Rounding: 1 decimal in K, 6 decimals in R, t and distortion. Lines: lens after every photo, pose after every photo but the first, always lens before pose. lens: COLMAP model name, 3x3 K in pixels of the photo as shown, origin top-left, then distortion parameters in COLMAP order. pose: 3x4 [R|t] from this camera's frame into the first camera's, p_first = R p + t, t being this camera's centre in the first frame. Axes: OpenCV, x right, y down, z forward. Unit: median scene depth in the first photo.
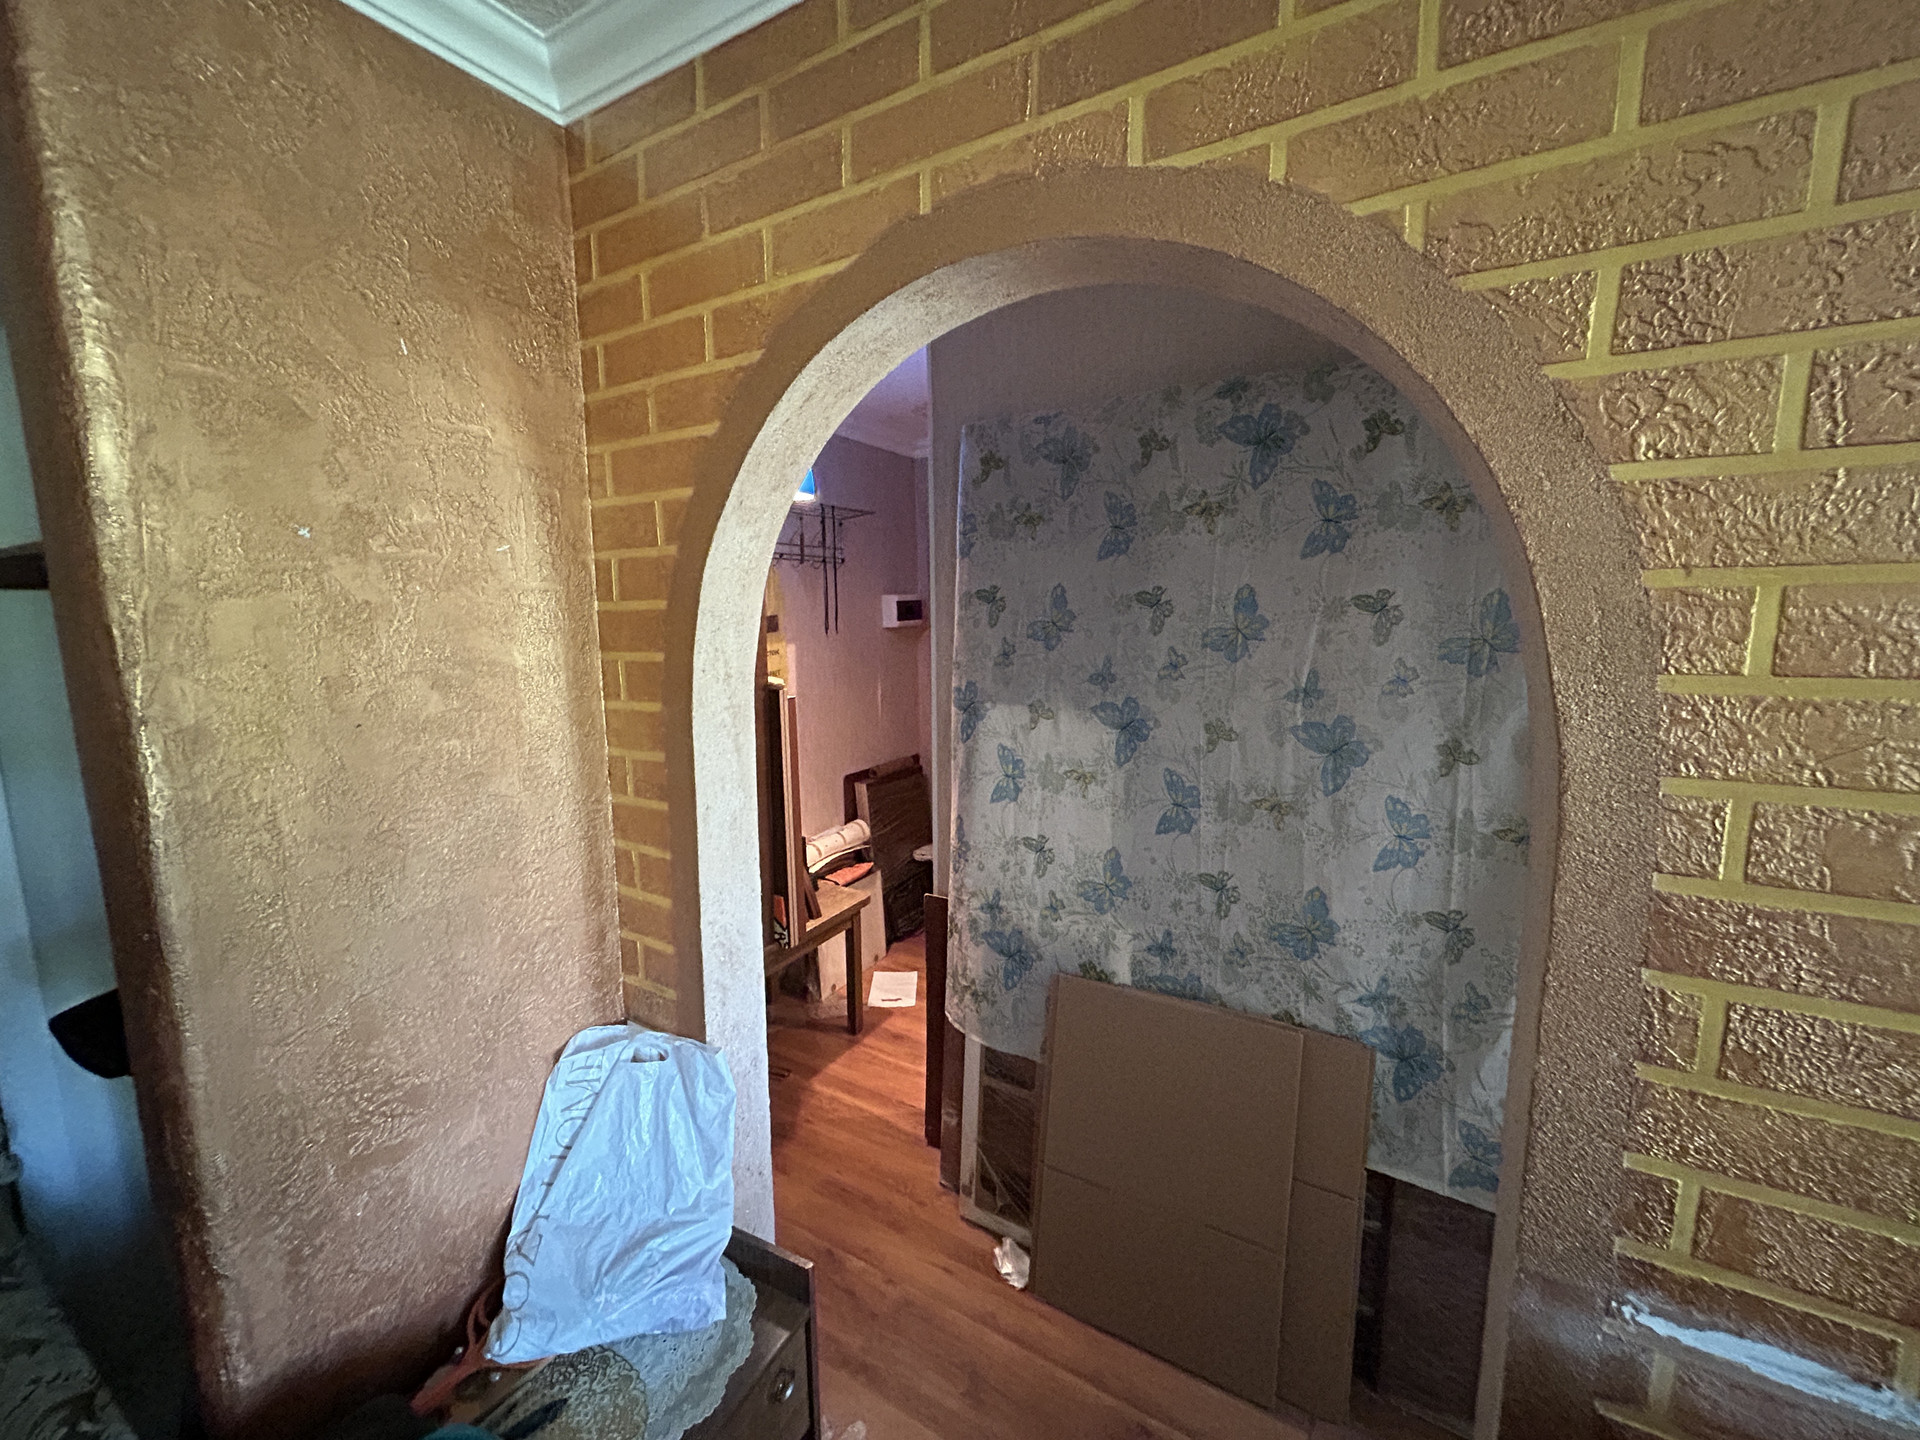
lens RADIAL K [[778.8, 0, 951.2], [0, 778.8, 730.7], [0, 0, 1]] dist [0.004382, 0.000508]
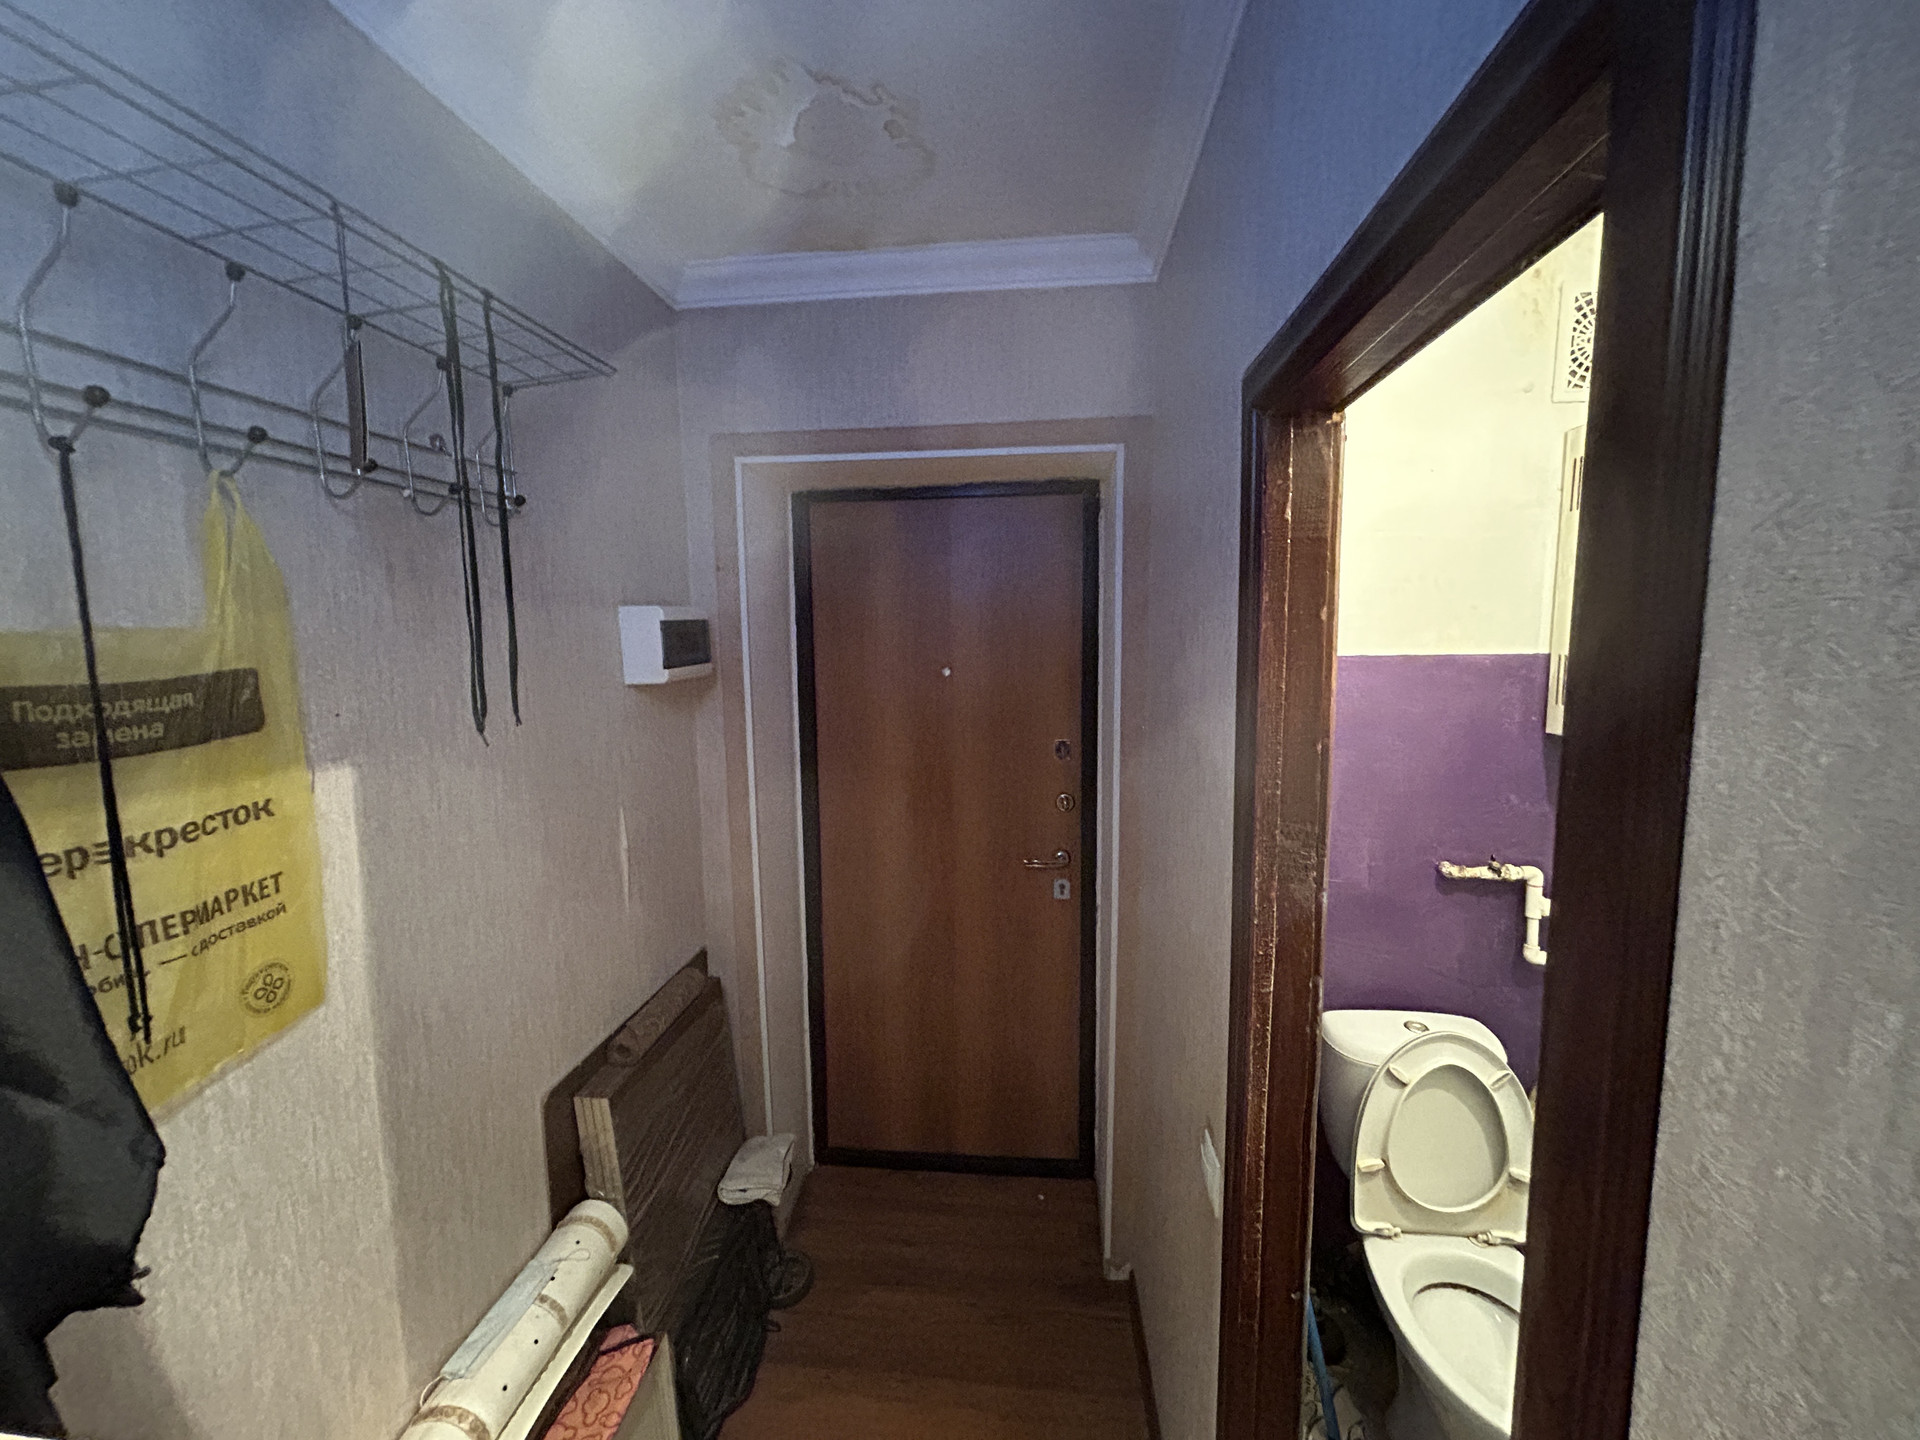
lens RADIAL K [[778.8, 0, 971.9], [0, 778.8, 721.5], [0, 0, 1]] dist [0.004382, 0.000508]
pose [[0.905696, -0.043916, 0.421647, -0.100789], [0.059494, 0.997944, -0.023854, -0.095502], [-0.419733, 0.046690, 0.906446, 0.568750]]
